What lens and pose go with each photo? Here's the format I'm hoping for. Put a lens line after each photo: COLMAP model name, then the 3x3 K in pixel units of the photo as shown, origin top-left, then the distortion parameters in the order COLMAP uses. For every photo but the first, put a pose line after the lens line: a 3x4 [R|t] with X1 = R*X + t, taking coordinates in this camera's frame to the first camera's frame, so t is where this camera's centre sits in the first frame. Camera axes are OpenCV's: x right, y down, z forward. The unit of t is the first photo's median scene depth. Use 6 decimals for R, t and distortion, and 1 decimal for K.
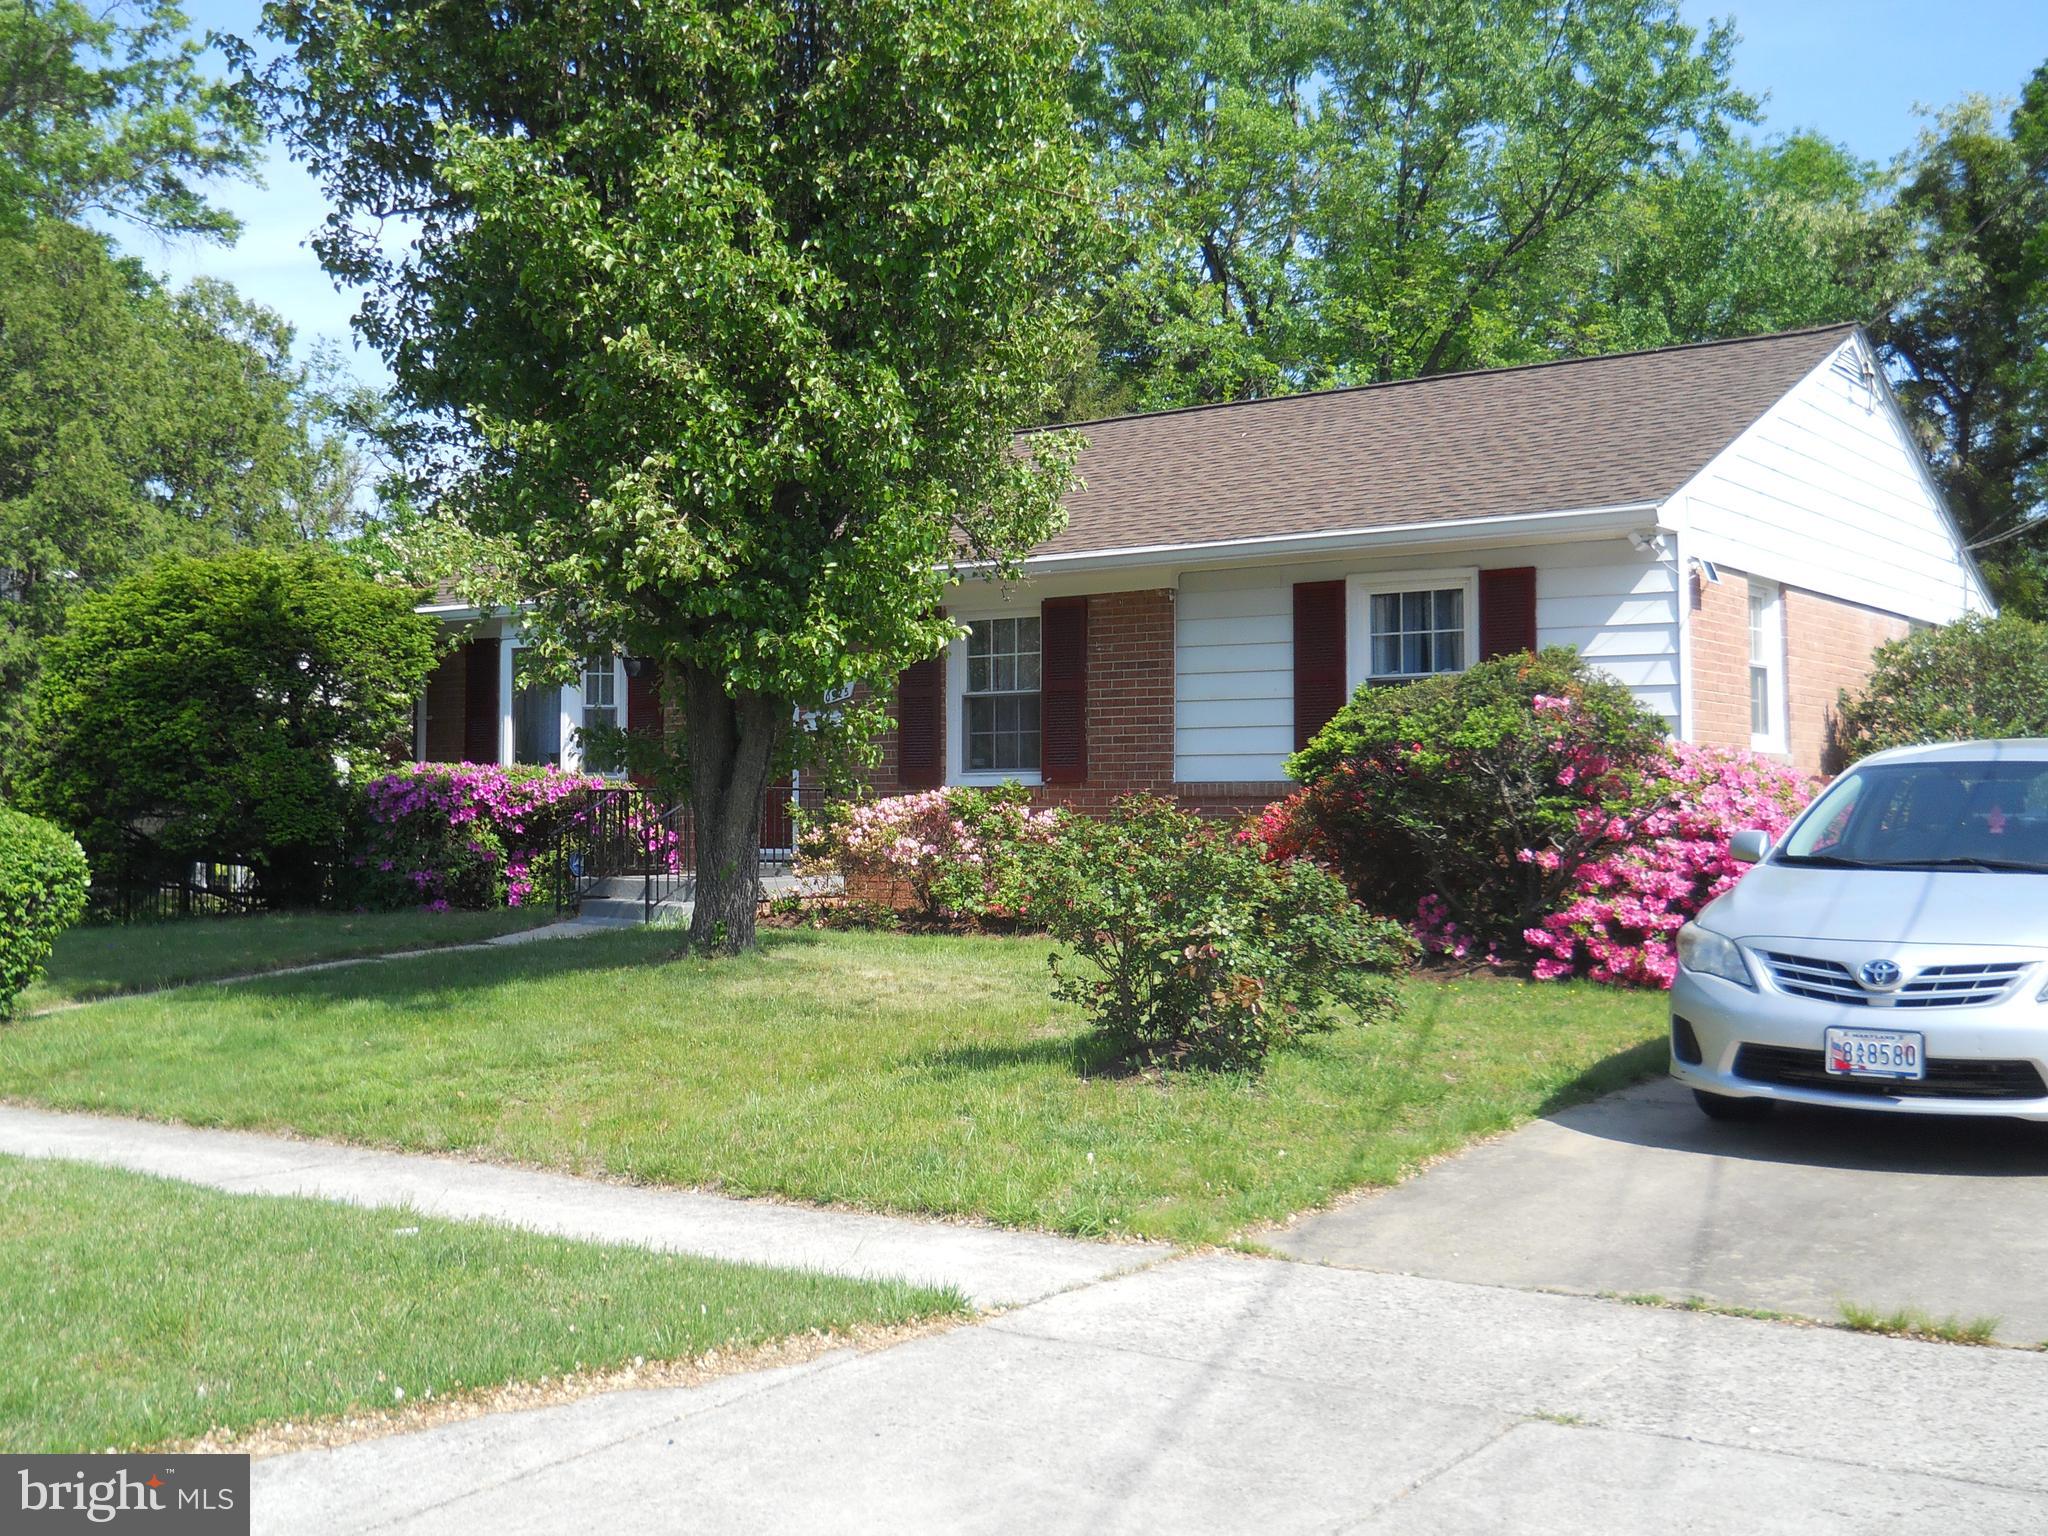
lens RADIAL K [[2287.9, 0, 1024.0], [0, 2287.9, 768.0], [0, 0, 1]] dist [-0.007490, 0.047696]
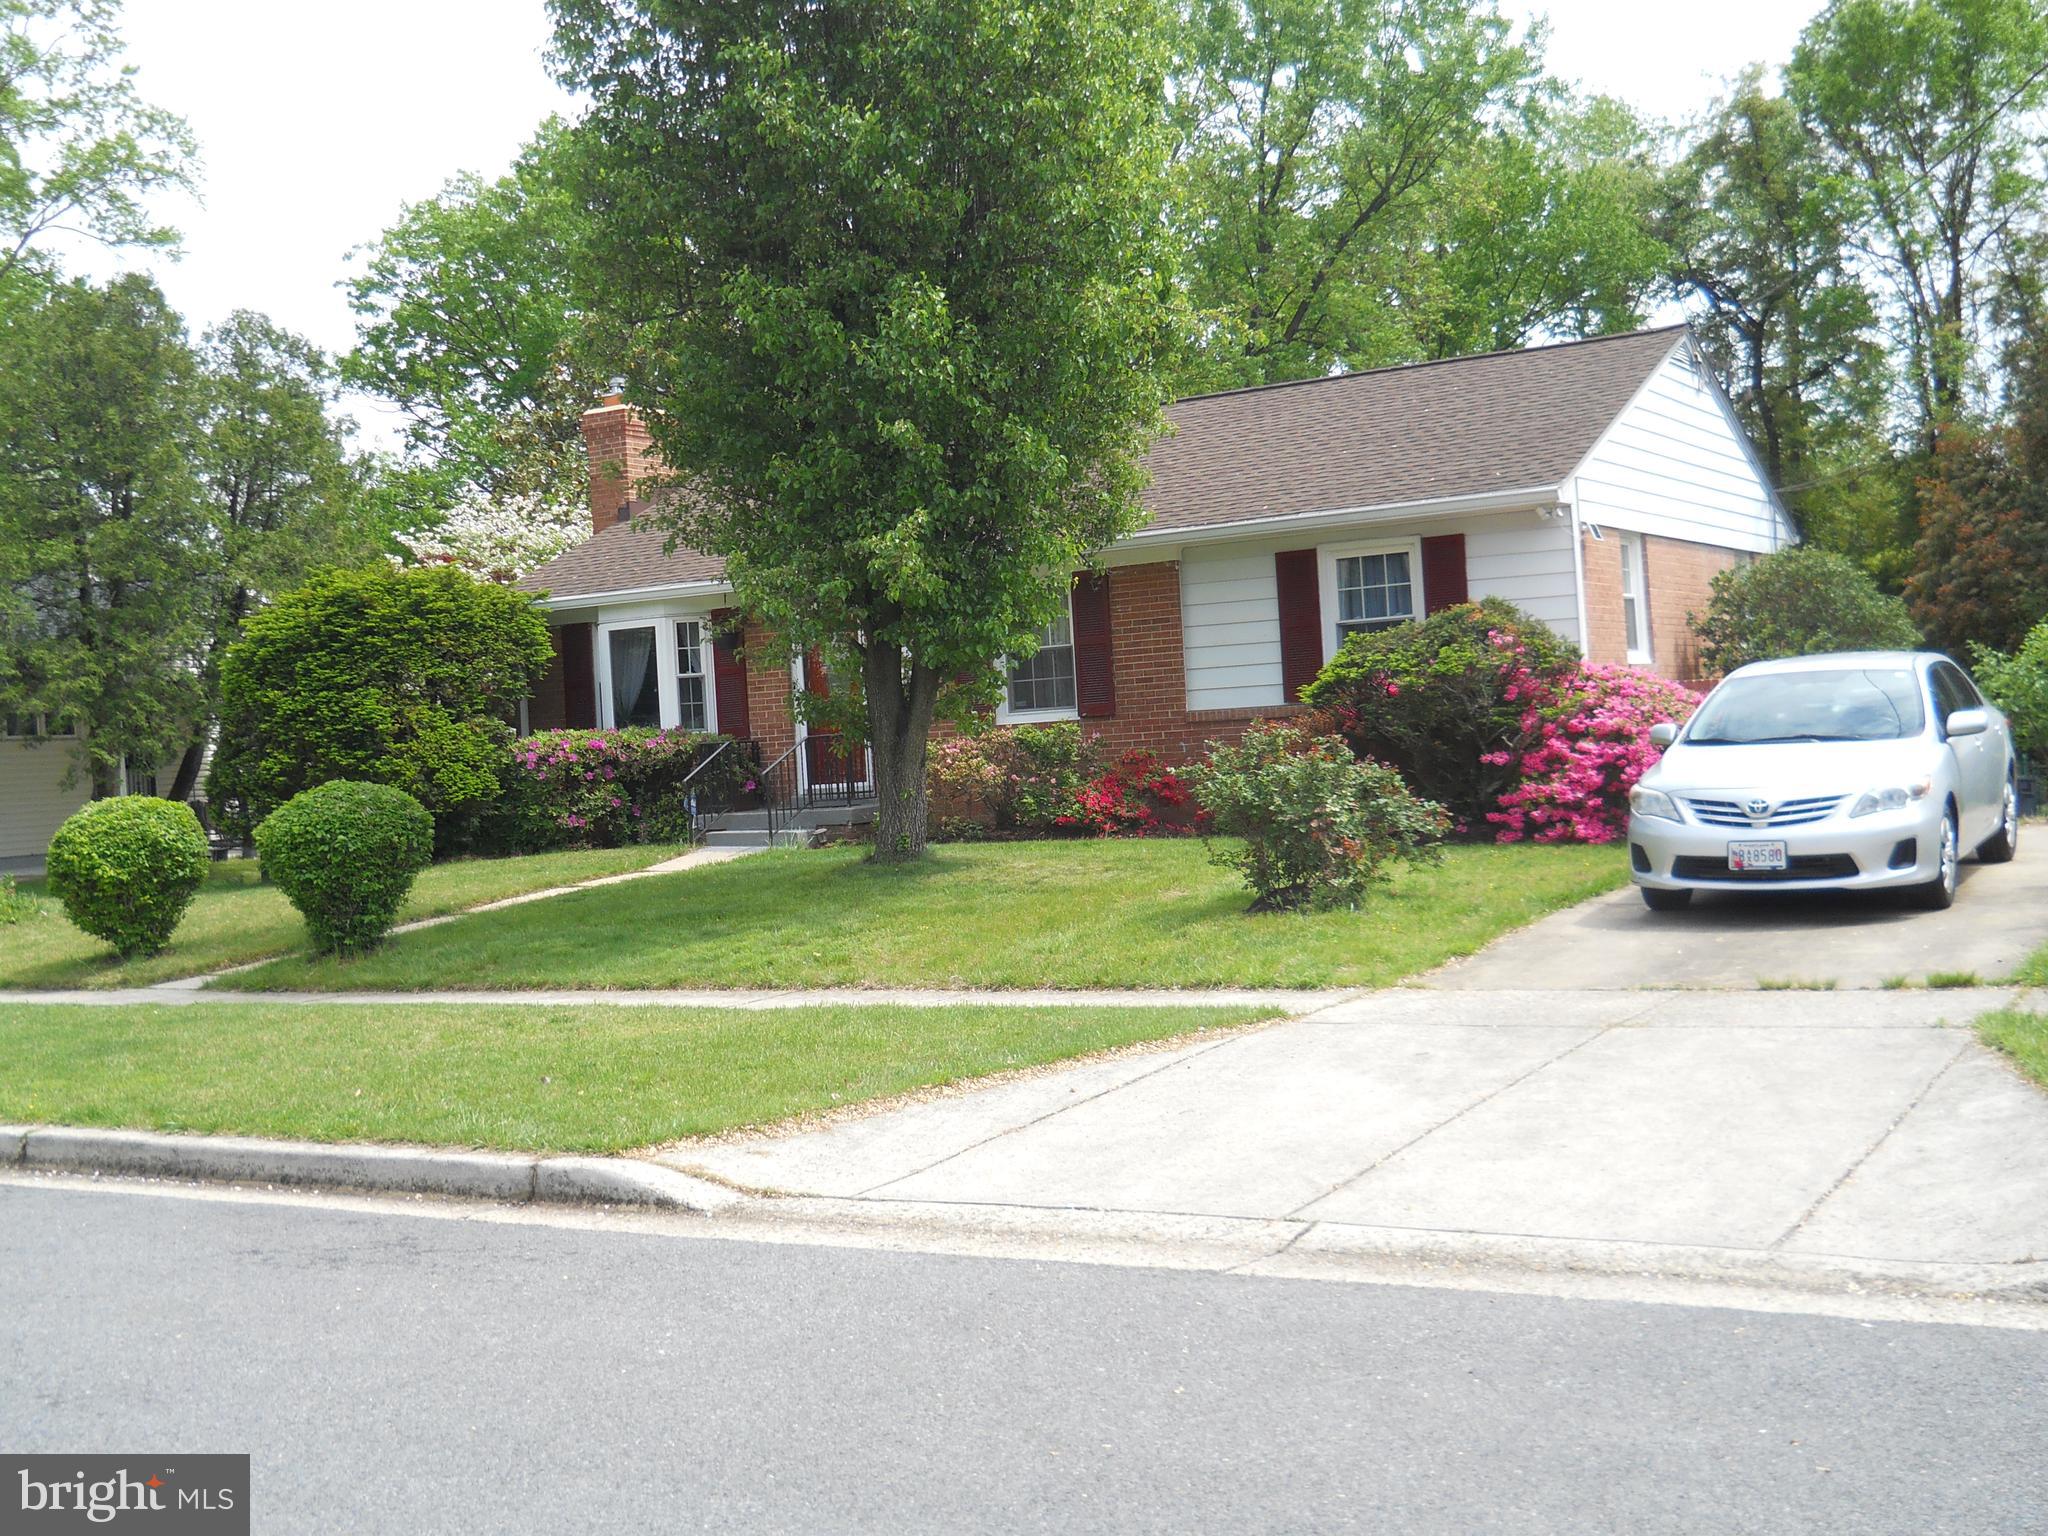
lens RADIAL K [[2310.1, 0, 1024.0], [0, 2310.1, 768.0], [0, 0, 1]] dist [0.001067, -0.004394]
pose [[0.995146, -0.057617, 0.079780, -0.136539], [0.055012, 0.997890, 0.034481, -0.012341], [-0.081599, -0.029925, 0.996216, -0.296823]]
